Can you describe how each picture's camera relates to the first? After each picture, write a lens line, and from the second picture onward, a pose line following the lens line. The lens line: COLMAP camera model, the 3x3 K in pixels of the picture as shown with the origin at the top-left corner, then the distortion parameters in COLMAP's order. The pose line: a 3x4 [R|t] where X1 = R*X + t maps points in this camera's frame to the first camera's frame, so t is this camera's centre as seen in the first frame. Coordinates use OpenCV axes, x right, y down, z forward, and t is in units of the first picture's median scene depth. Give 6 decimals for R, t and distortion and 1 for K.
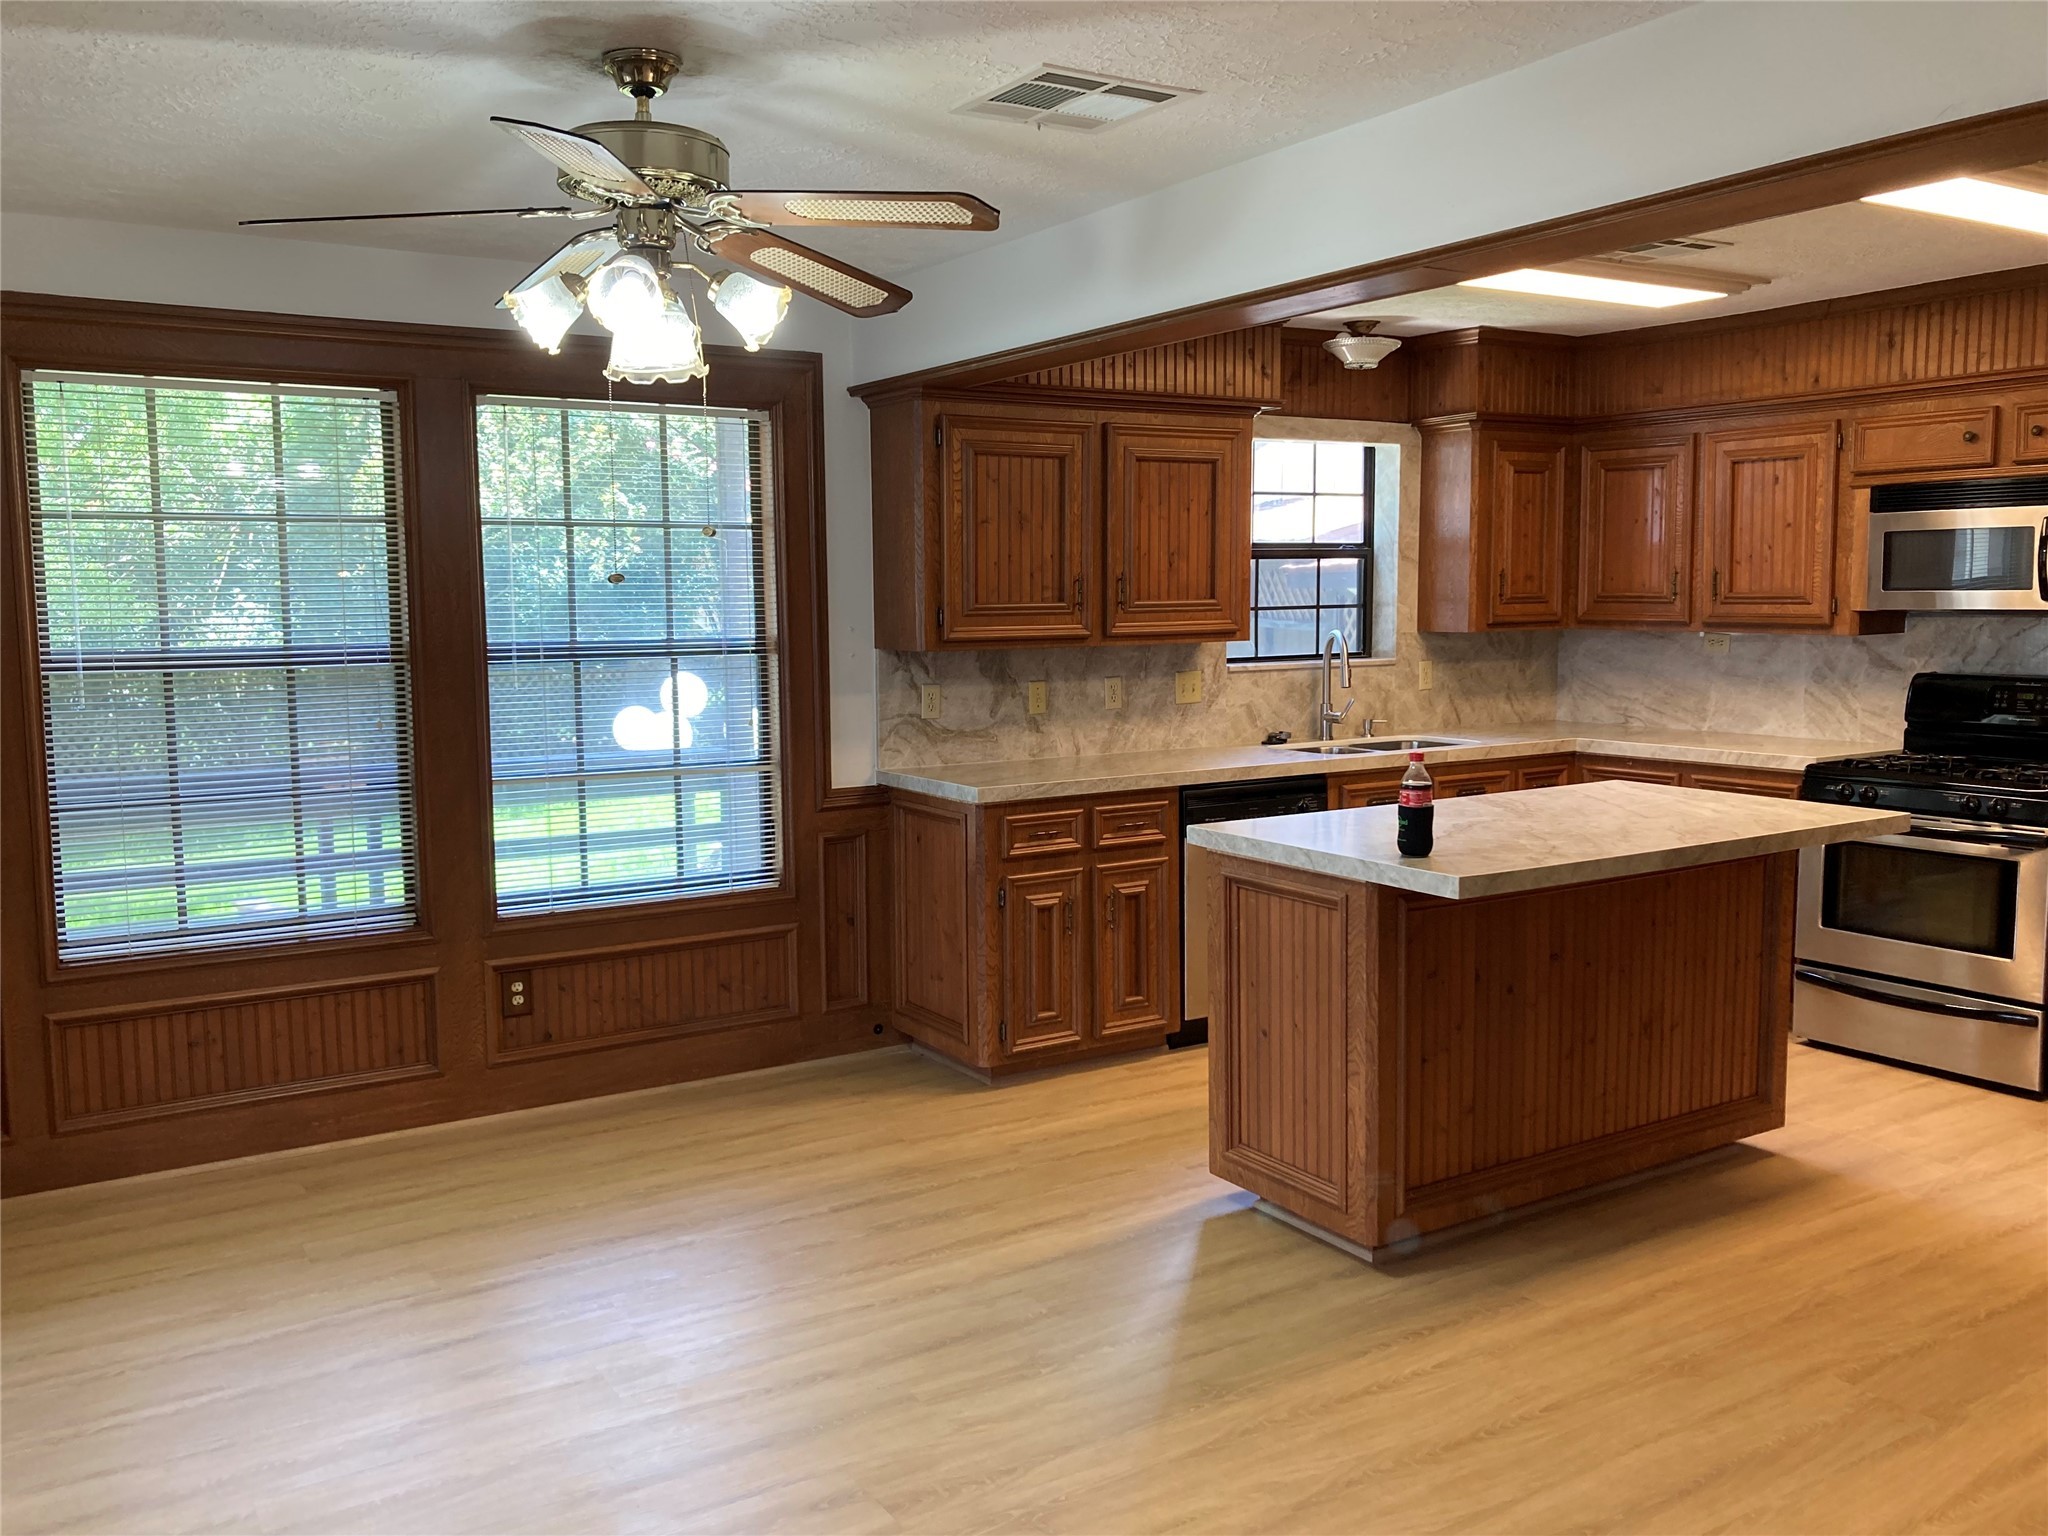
lens RADIAL K [[1671.0, 0, 1025.5], [0, 1671.0, 766.3], [0, 0, 1]] dist [-0.002901, -0.002743]
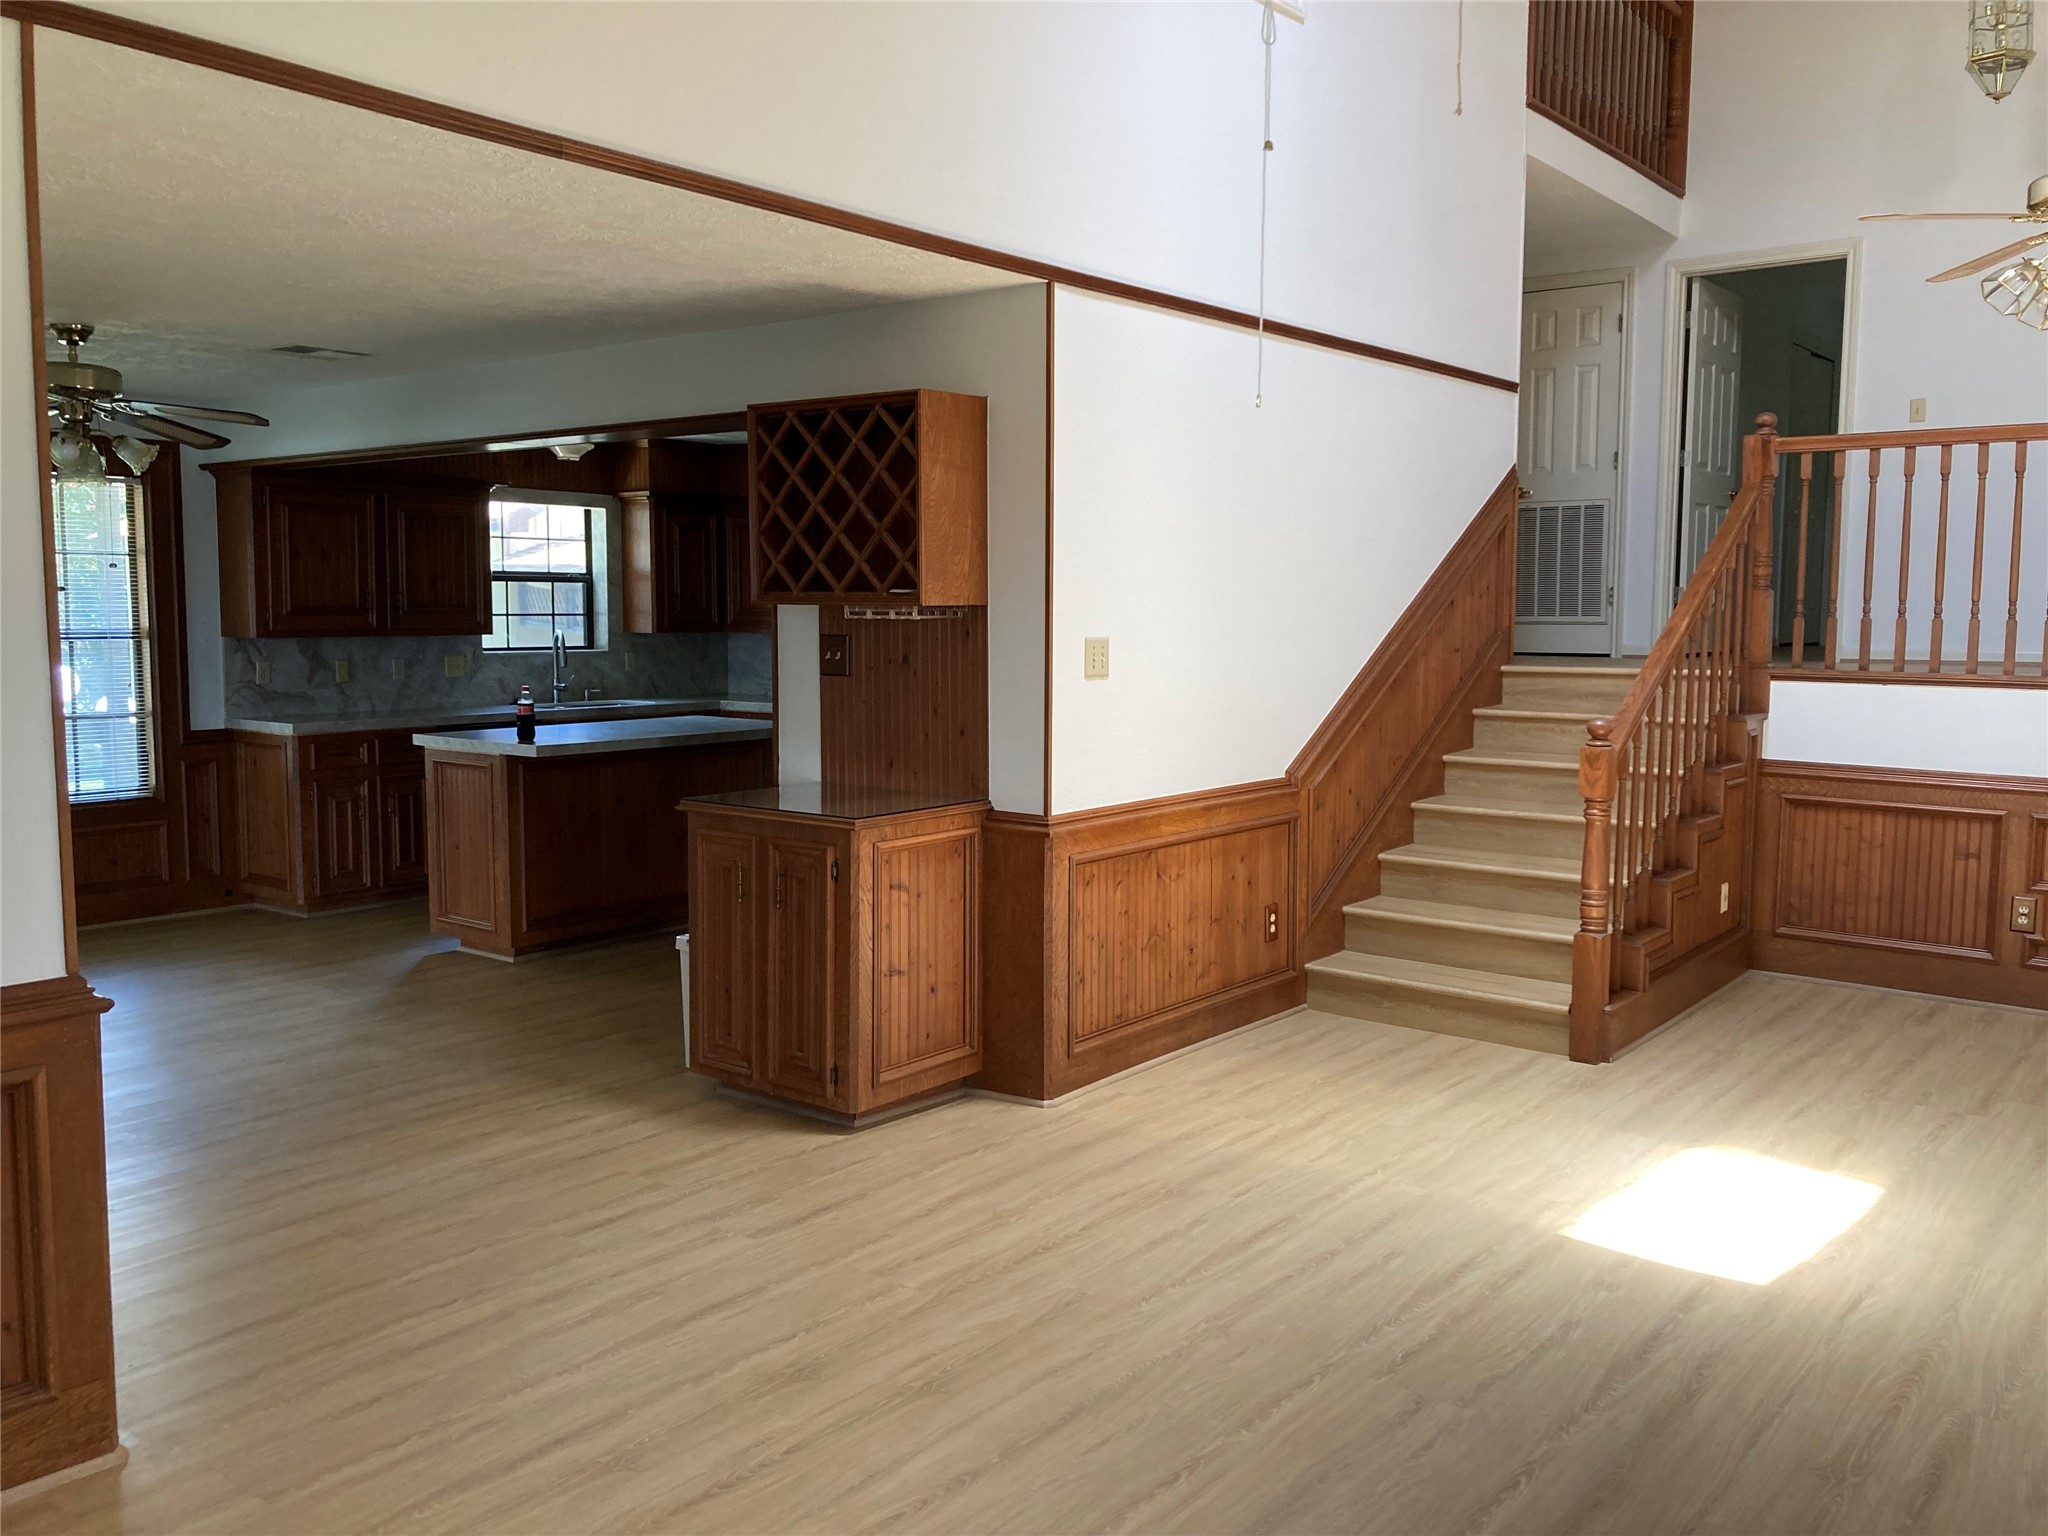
lens RADIAL K [[1671.0, 0, 1031.7], [0, 1671.0, 763.8], [0, 0, 1]] dist [-0.002901, -0.002743]
pose [[0.941748, -0.014577, 0.336003, 0.086390], [0.019614, 0.999740, -0.011603, 0.072917], [-0.335746, 0.017518, 0.941789, -0.631775]]
